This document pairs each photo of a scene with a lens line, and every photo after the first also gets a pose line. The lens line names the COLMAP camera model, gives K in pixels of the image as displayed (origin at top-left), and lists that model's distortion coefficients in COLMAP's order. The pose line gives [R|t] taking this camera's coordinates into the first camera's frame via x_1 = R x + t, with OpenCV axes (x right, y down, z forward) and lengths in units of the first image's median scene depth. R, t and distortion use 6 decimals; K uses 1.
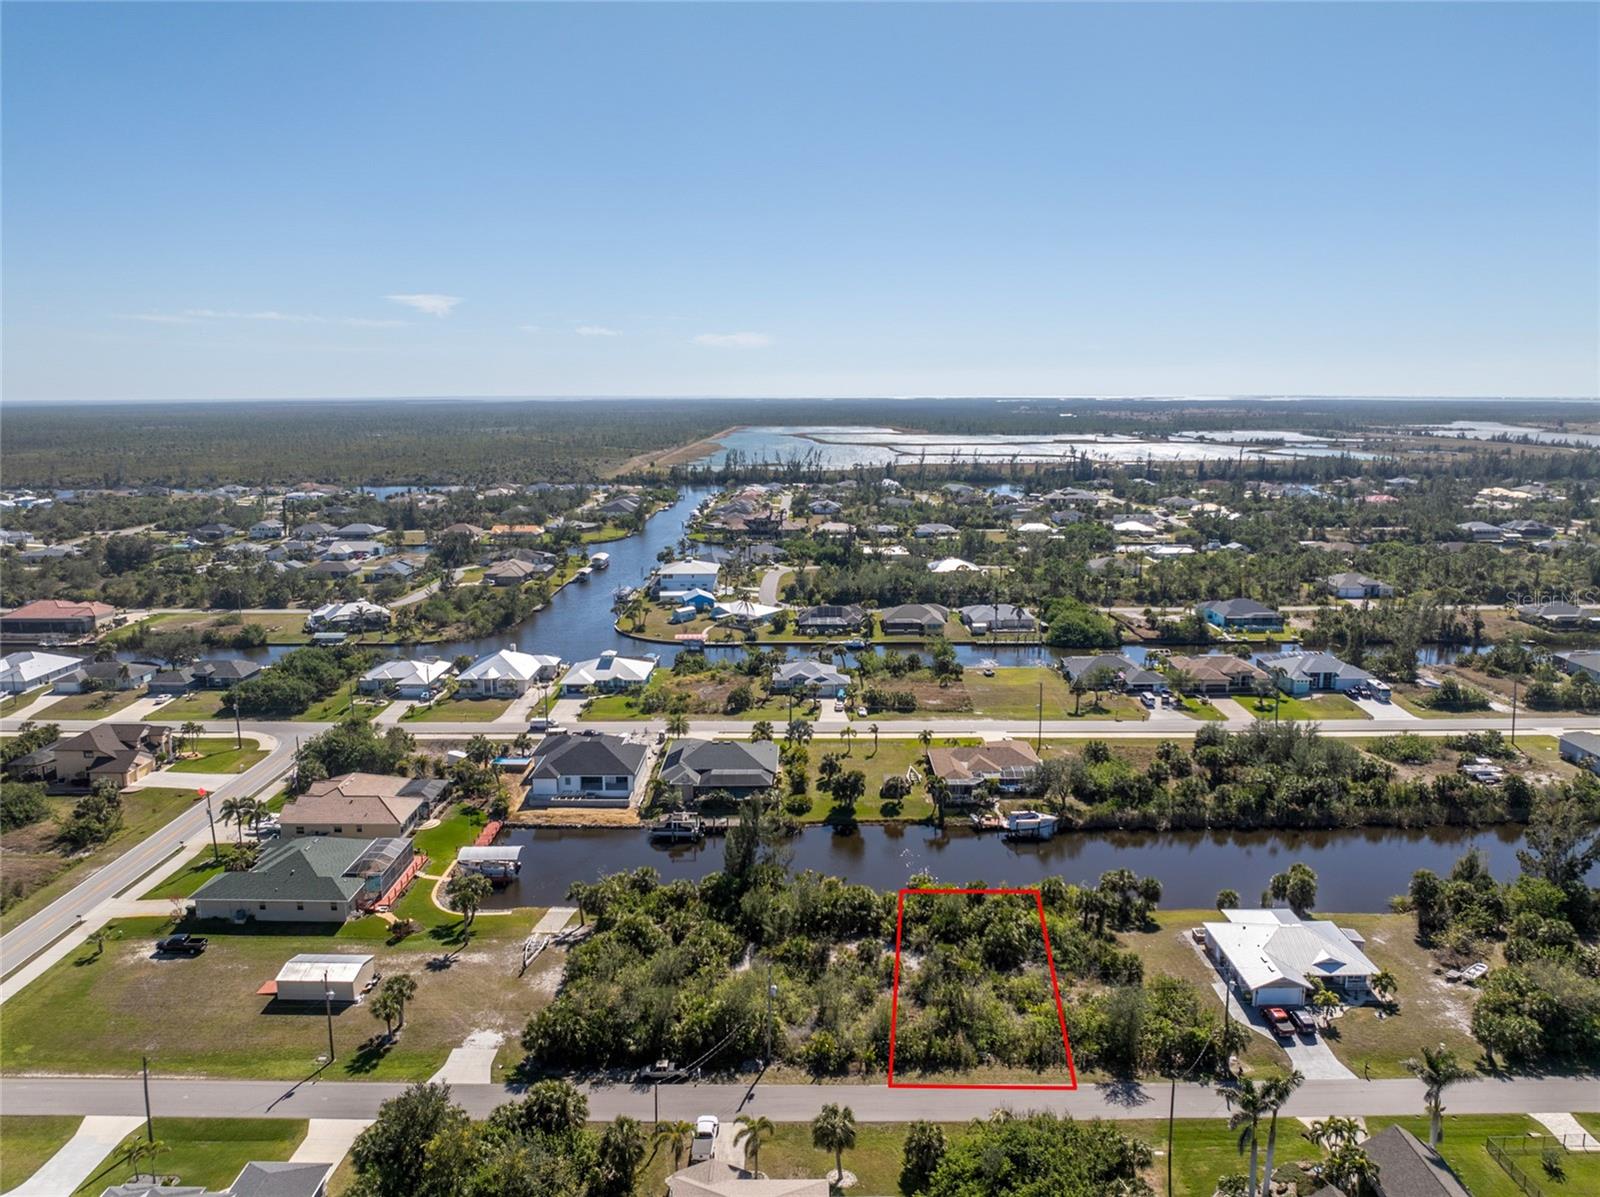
lens RADIAL K [[1190.3, 0, 800.0], [0, 1190.3, 598.5], [0, 0, 1]] dist [-0.038999, 0.006174]
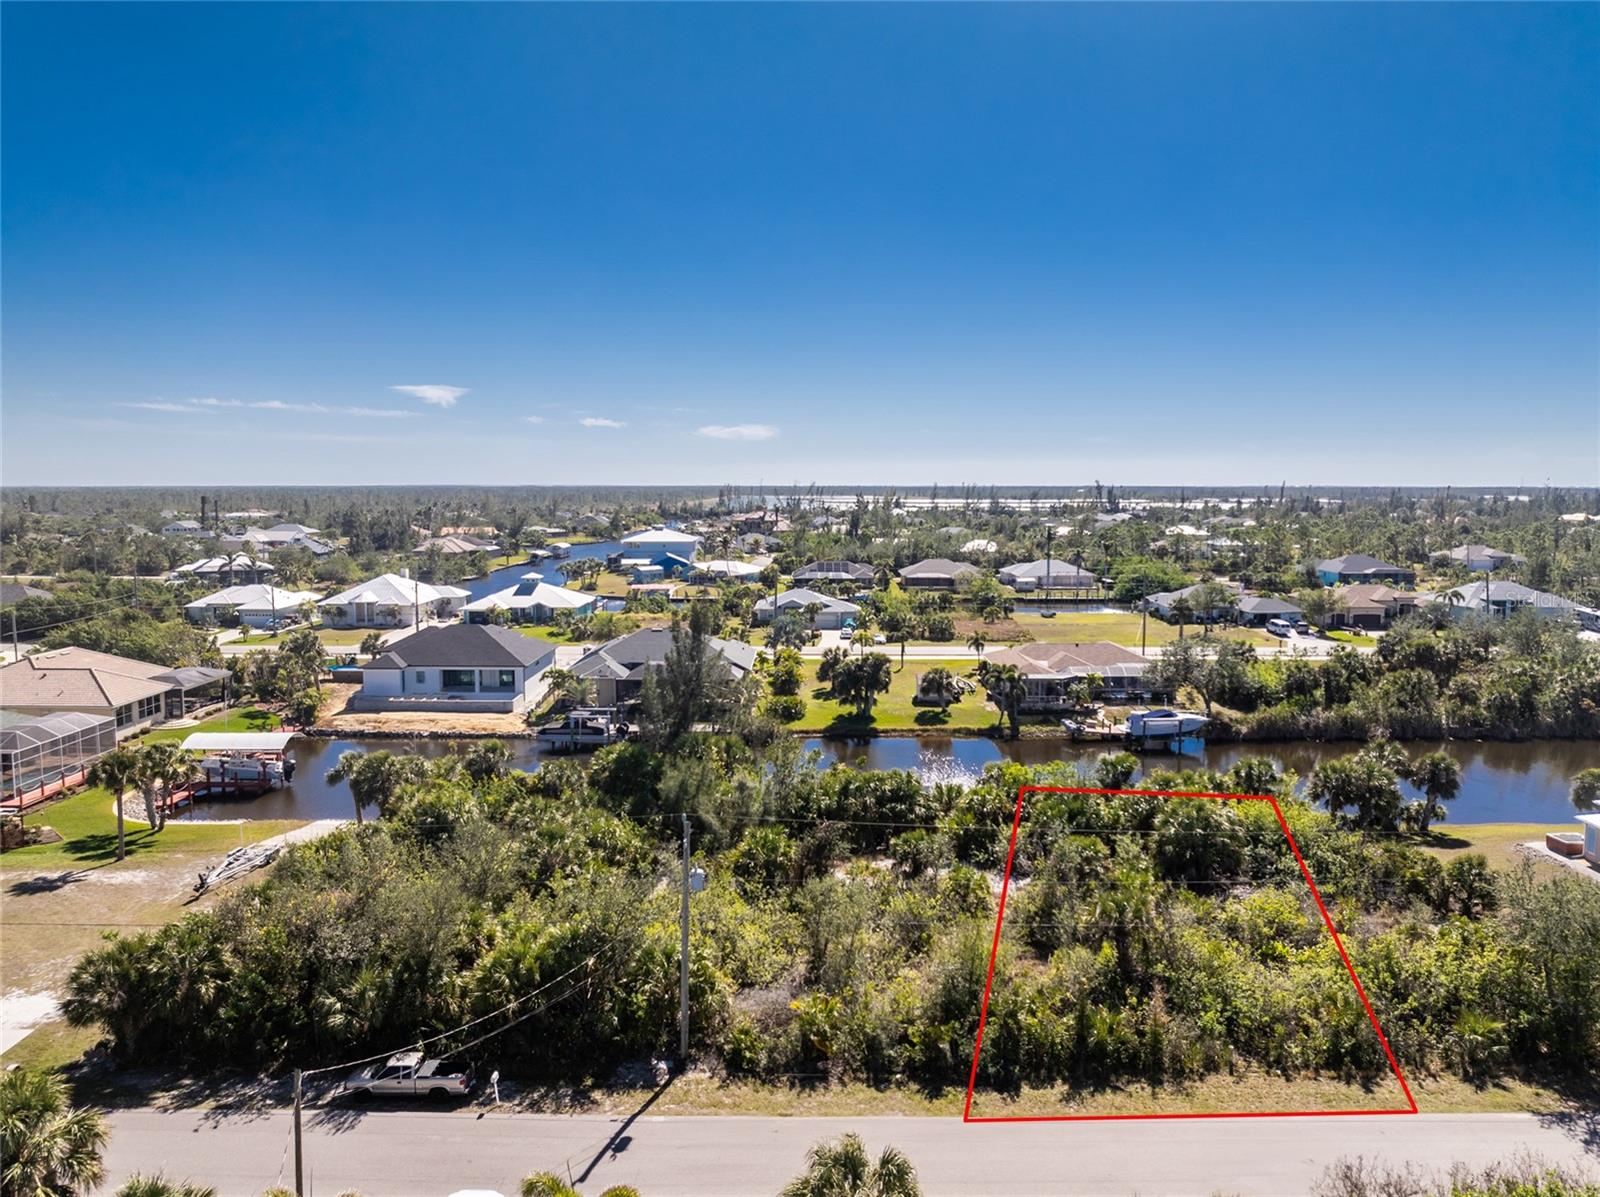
lens RADIAL K [[1190.3, 0, 800.0], [0, 1190.3, 598.5], [0, 0, 1]] dist [-0.038999, 0.006174]
pose [[0.999991, 0.003538, -0.002359, 0.011725], [-0.003736, 0.995928, -0.090073, 0.233486], [0.002031, 0.090081, 0.995932, 0.506913]]
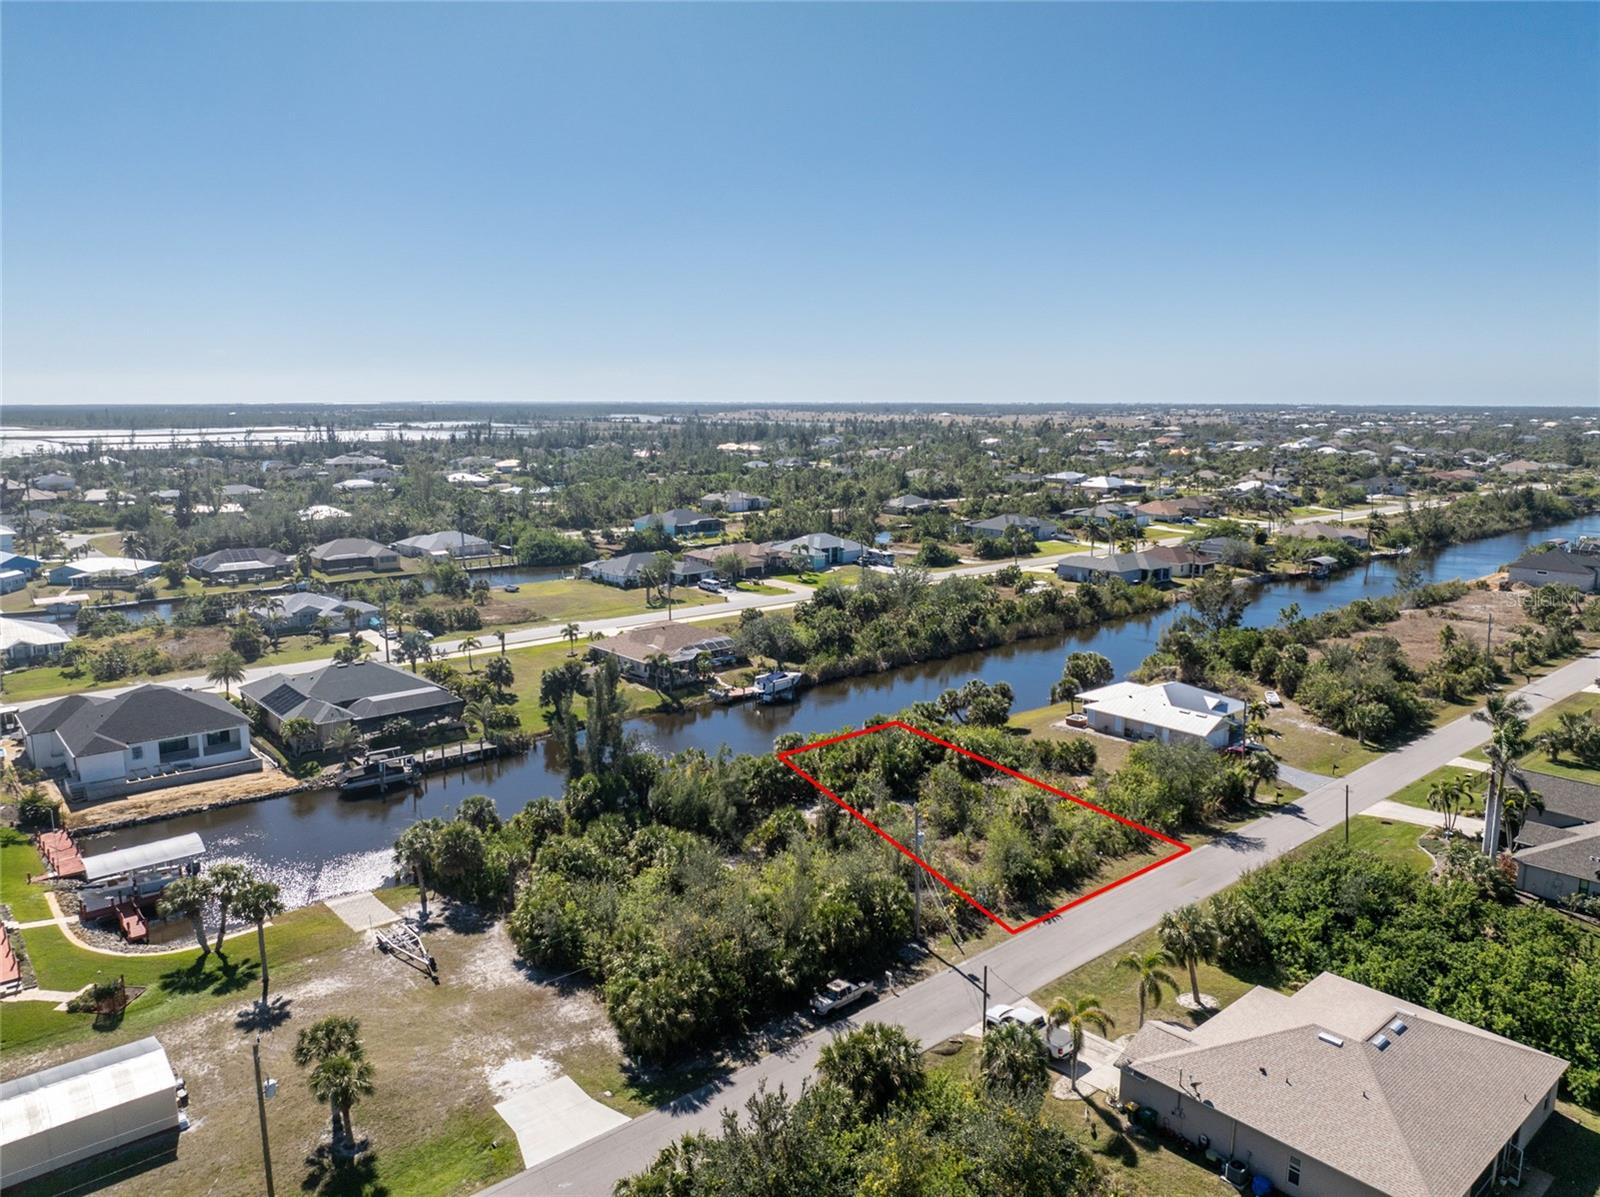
lens RADIAL K [[1162.8, 0, 841.9], [0, 1162.8, 595.9], [0, 0, 1]] dist [0.000977, -0.093308]
pose [[0.733227, -0.107948, 0.671361, -0.440619], [0.117867, 0.992550, 0.030863, 0.135861], [-0.669691, 0.056502, 0.740488, 0.433457]]
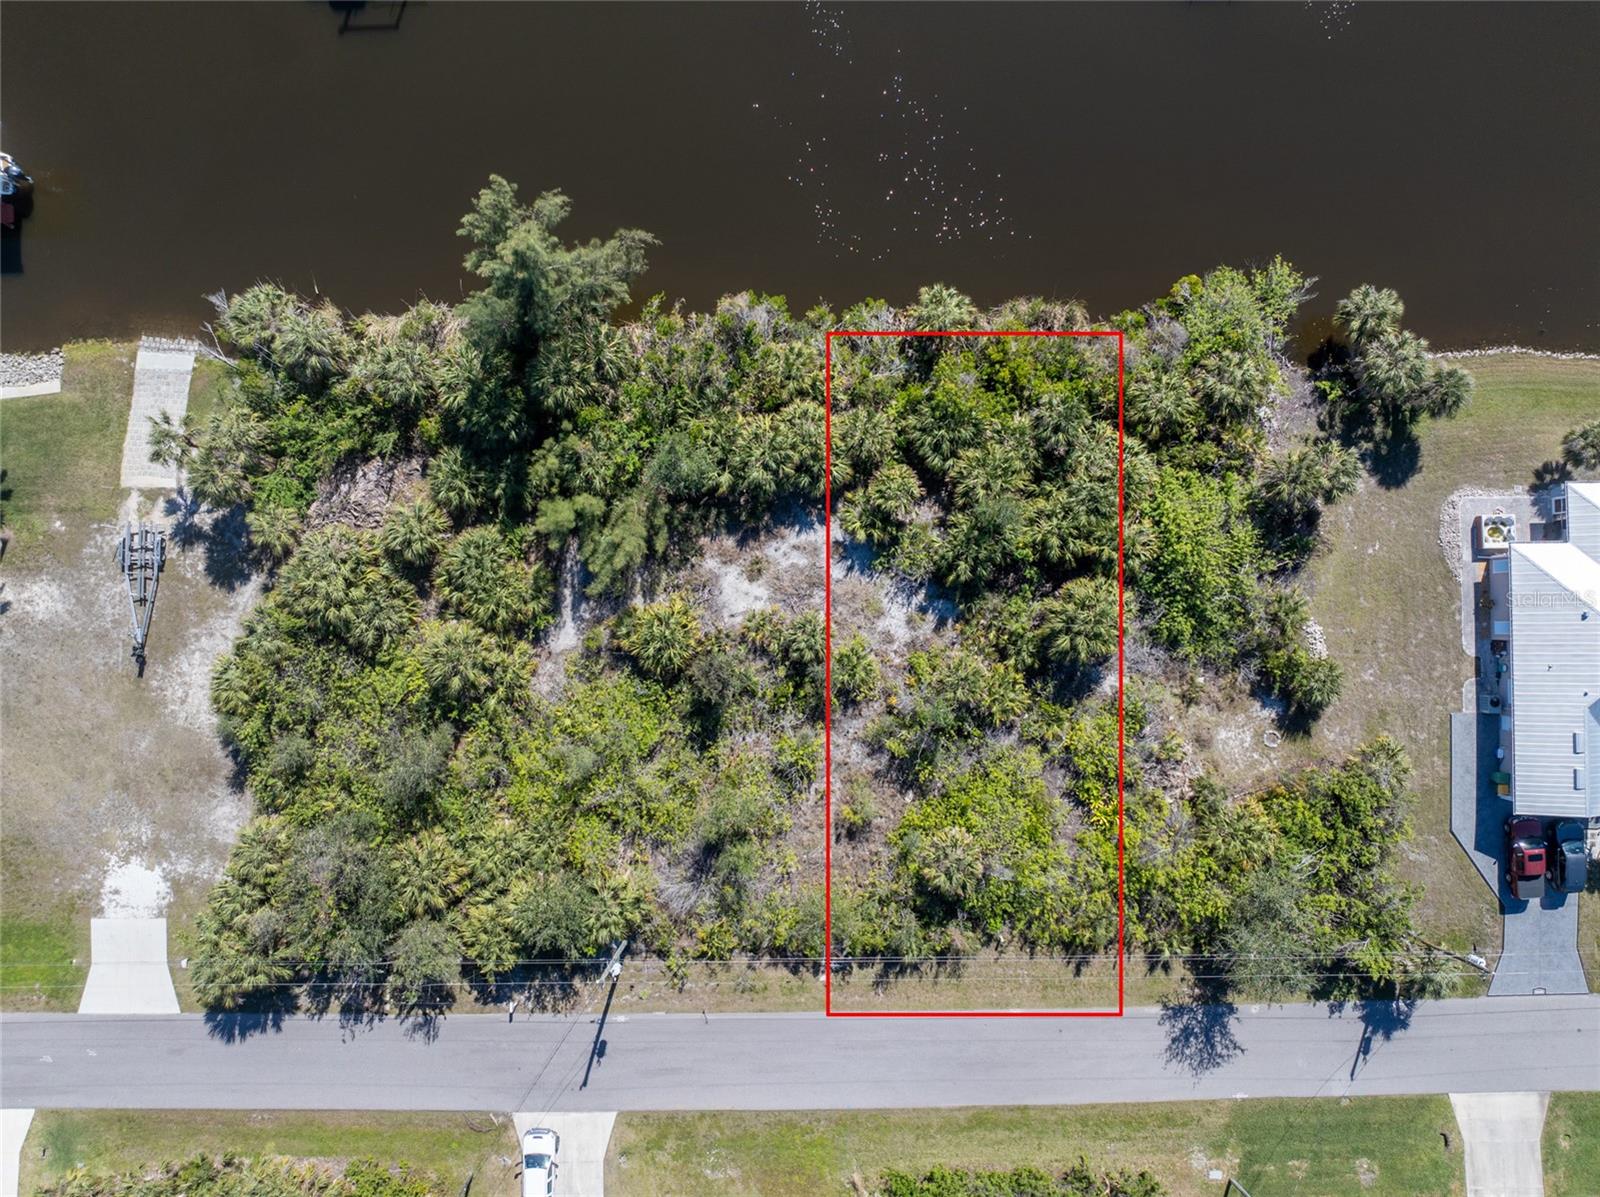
lens RADIAL K [[1107.6, 0, 800.0], [0, 1107.6, 598.5], [0, 0, 1]] dist [-0.043195, -0.001931]
pose [[0.999899, -0.014025, 0.002403, 0.052798], [0.000347, 0.192843, 0.981230, -0.156099], [-0.014225, -0.981129, 0.192829, 0.917346]]
